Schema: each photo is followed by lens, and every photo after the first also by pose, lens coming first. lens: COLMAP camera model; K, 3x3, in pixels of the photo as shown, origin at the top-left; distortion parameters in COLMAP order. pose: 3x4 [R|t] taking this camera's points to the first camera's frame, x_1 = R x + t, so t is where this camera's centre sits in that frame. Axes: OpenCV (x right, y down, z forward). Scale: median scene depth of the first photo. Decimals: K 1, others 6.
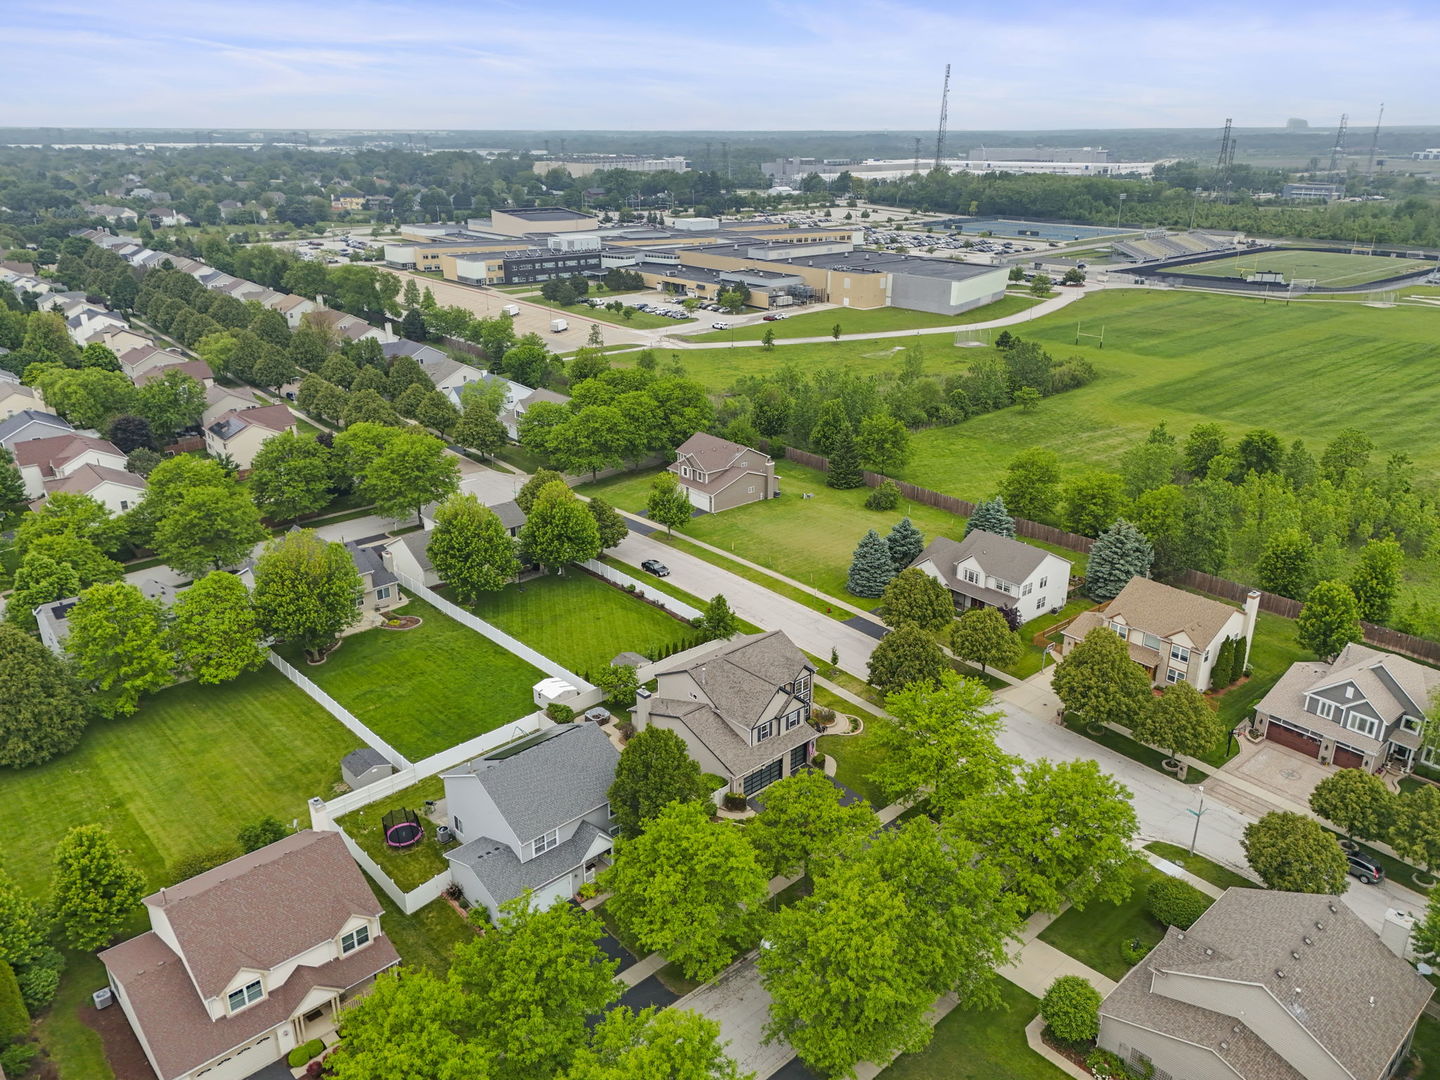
lens RADIAL K [[1043.2, 0, 725.3], [0, 1043.2, 543.6], [0, 0, 1]] dist [0.052609, -0.034216]
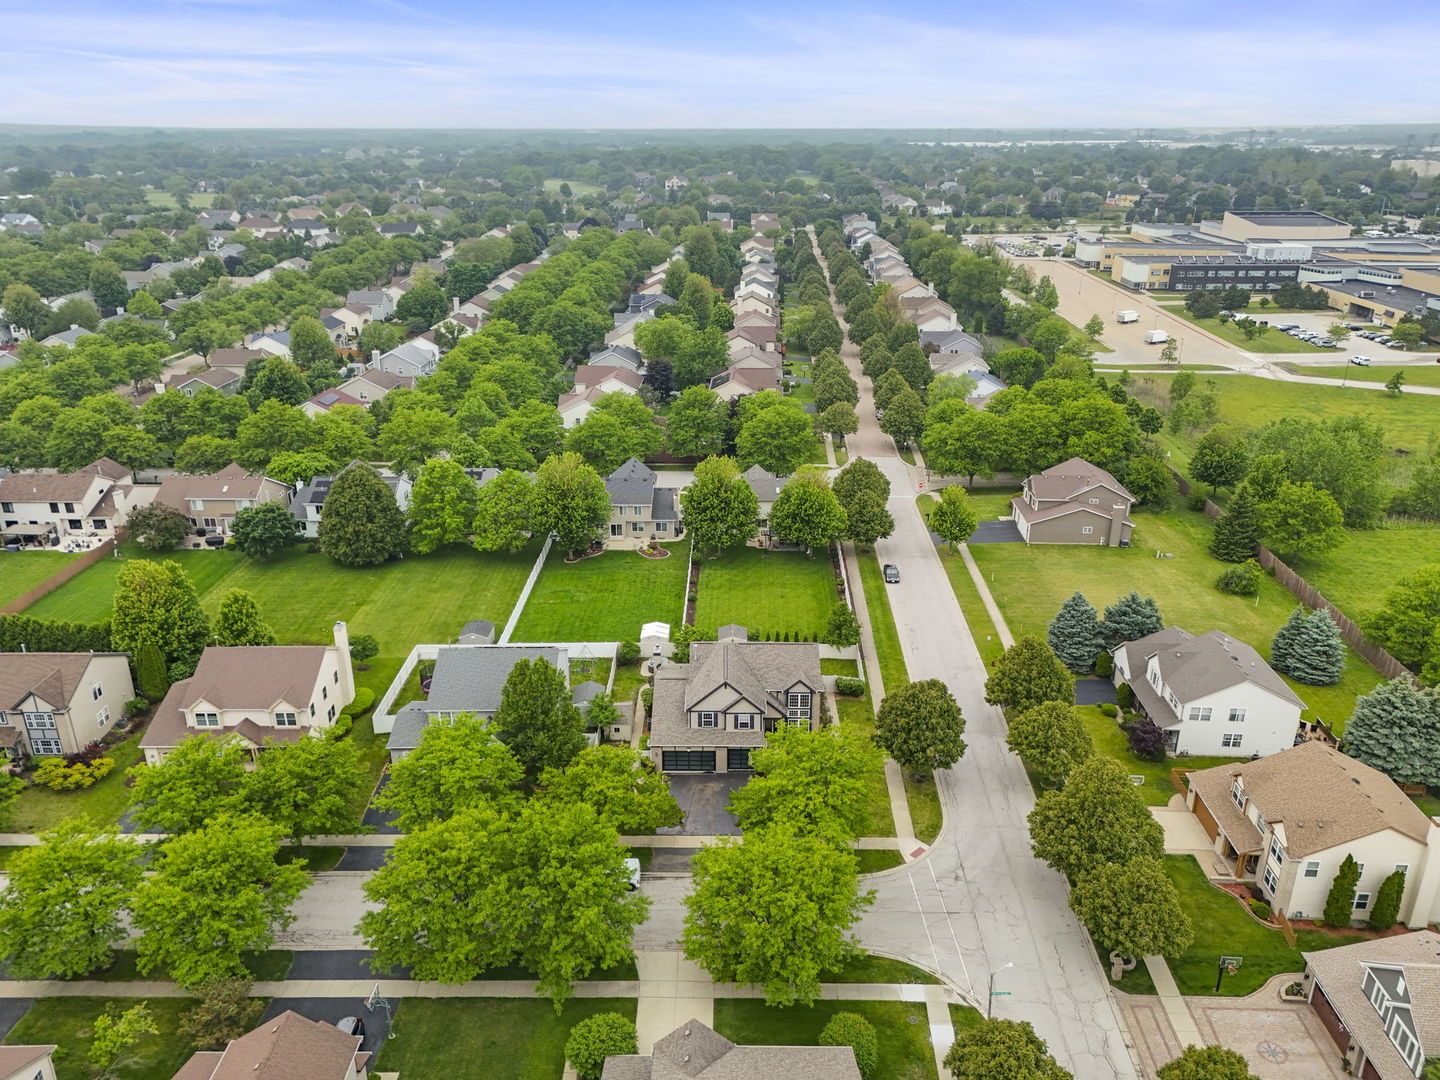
lens RADIAL K [[1043.2, 0, 730.5], [0, 1043.2, 550.0], [0, 0, 1]] dist [0.052609, -0.034216]
pose [[0.736828, 0.253084, -0.626924, 0.179948], [-0.248110, 0.963815, 0.097479, -0.023180], [0.628909, 0.083721, 0.772958, 0.059490]]
